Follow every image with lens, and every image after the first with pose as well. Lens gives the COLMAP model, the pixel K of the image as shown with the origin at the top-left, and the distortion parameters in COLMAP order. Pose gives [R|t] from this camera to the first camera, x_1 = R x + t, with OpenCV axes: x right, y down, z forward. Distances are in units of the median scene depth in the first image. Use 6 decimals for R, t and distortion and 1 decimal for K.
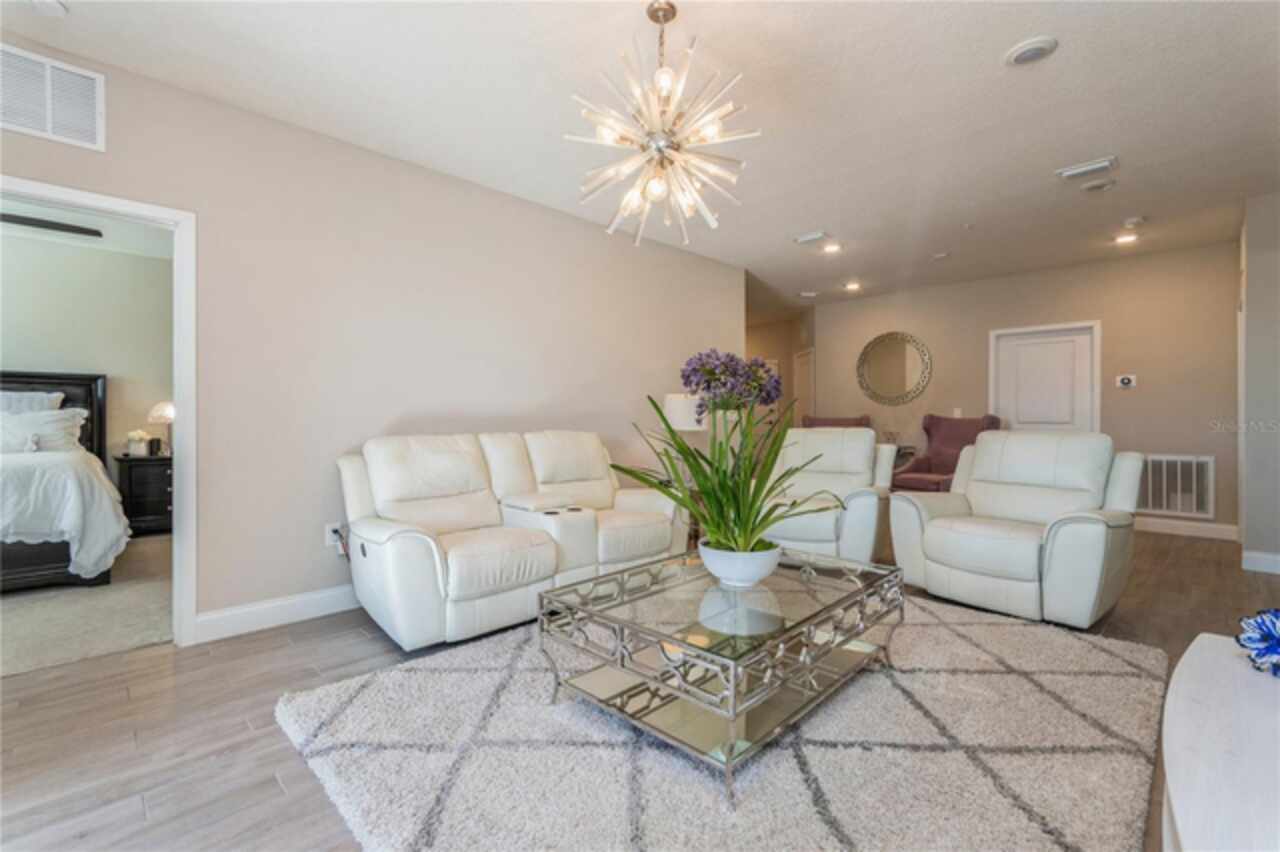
lens RADIAL K [[561.8, 0, 643.0], [0, 561.8, 413.1], [0, 0, 1]] dist [0.000733, -0.001016]
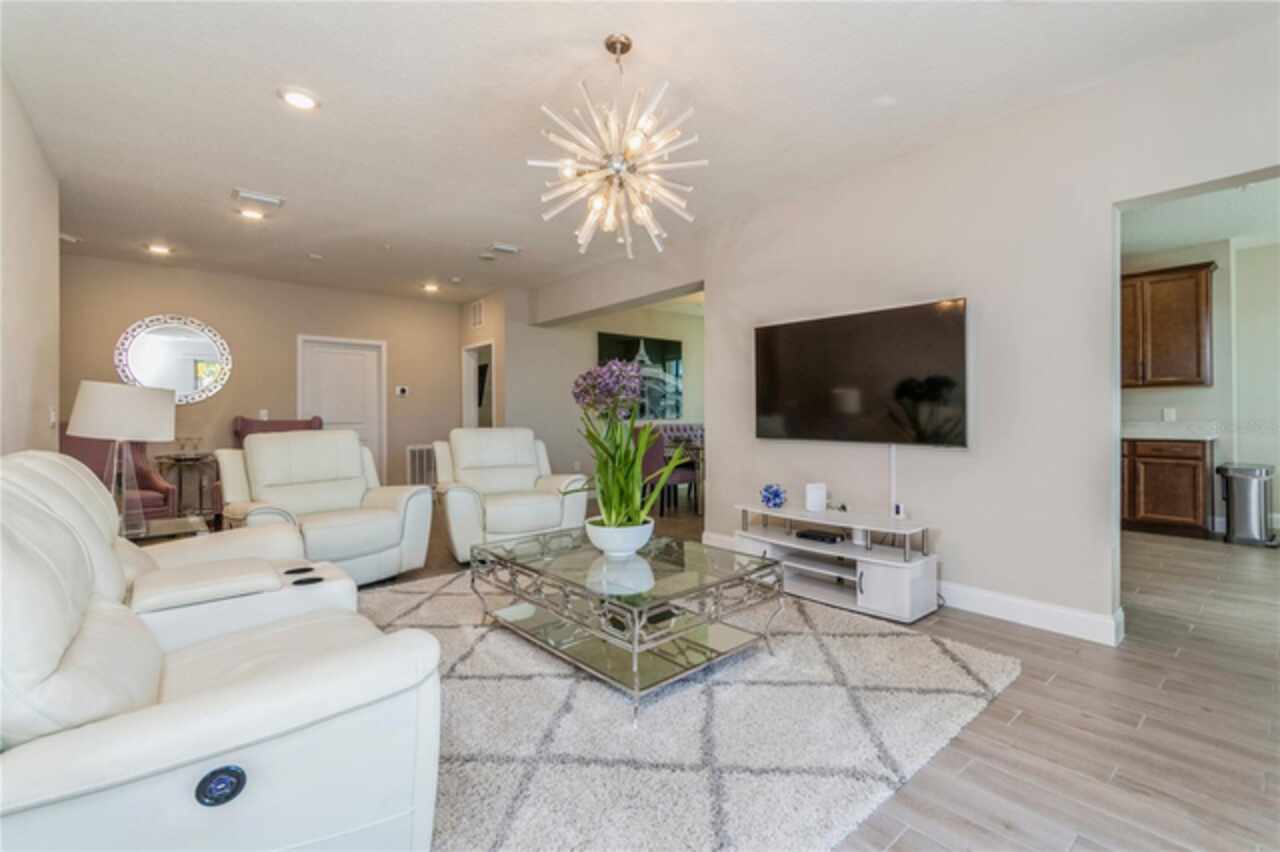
lens RADIAL K [[583.0, 0, 634.8], [0, 583.0, 420.1], [0, 0, 1]] dist [0.000166, -0.000165]
pose [[0.080840, -0.001703, 0.996726, -1.026949], [-0.002498, 0.999995, 0.001911, 0.015520], [-0.996724, -0.002644, 0.080835, 0.783862]]
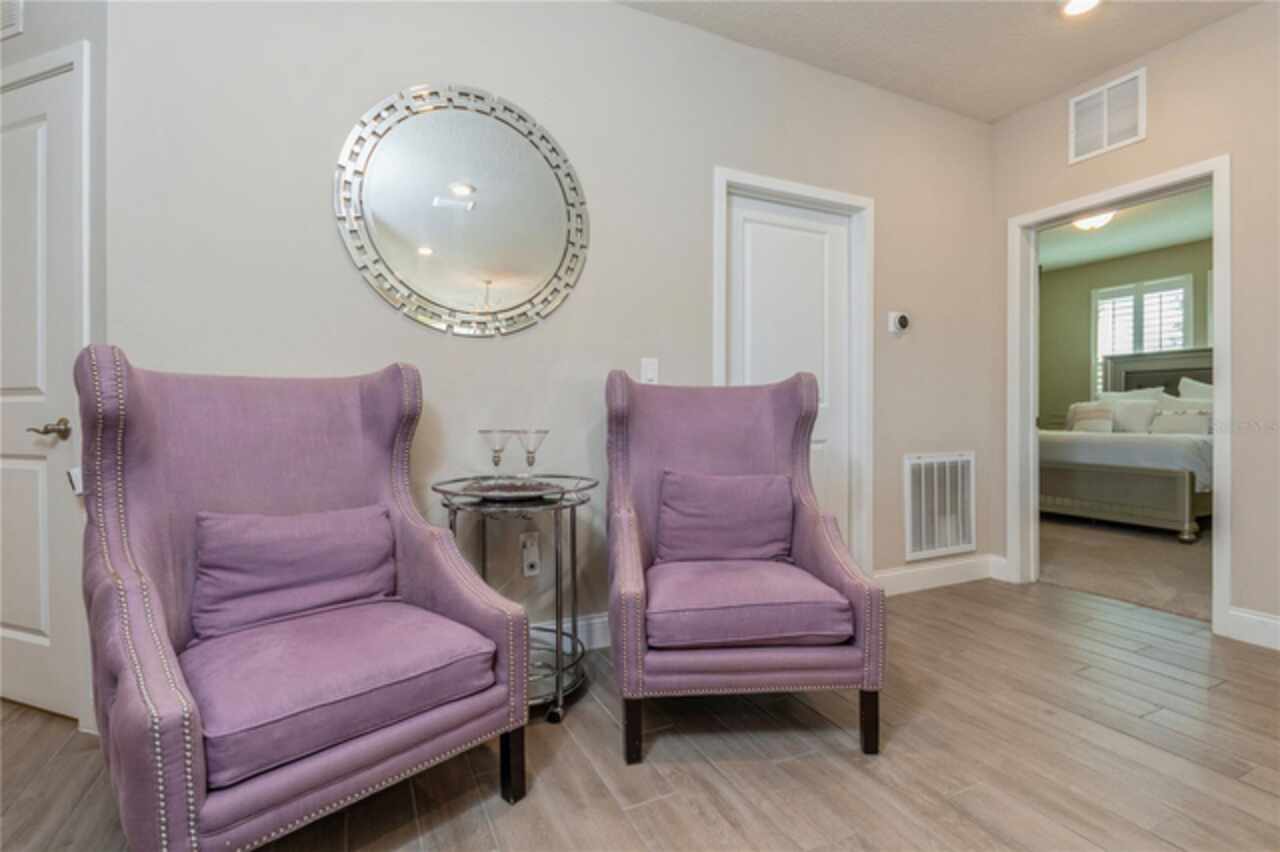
lens RADIAL K [[654.8, 0, 640.7], [0, 654.8, 417.2], [0, 0, 1]] dist [-0.000152, -0.000058]
pose [[0.365907, -0.003985, 0.930643, 0.414091], [-0.003197, 0.999980, 0.005539, 0.076243], [-0.930646, -0.005002, 0.365886, 2.292196]]
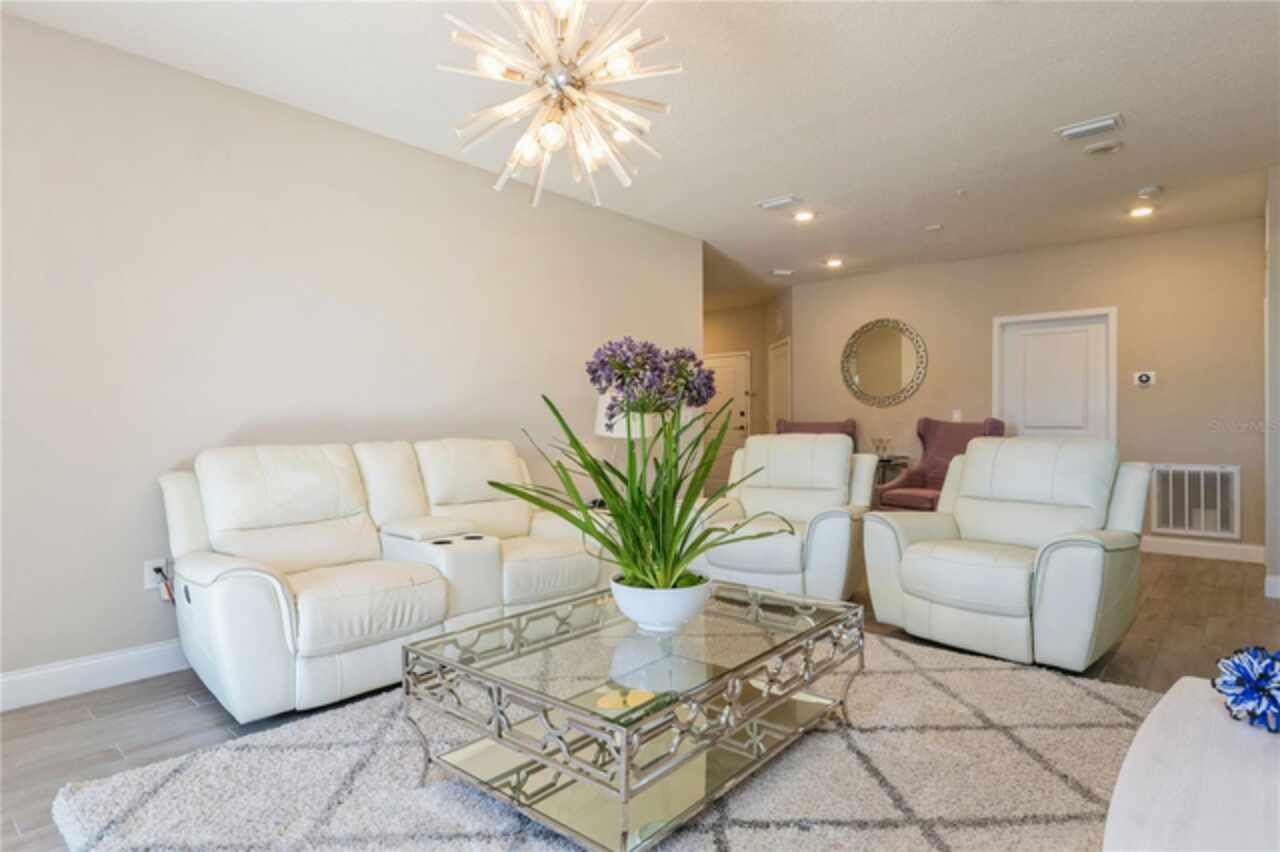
lens RADIAL K [[689.1, 0, 646.6], [0, 689.1, 416.6], [0, 0, 1]] dist [0.006144, -0.009614]
pose [[0.997787, -0.000831, 0.066480, 0.081691], [0.000812, 1.000000, 0.000304, -0.000341], [-0.066480, -0.000249, 0.997788, 0.013464]]
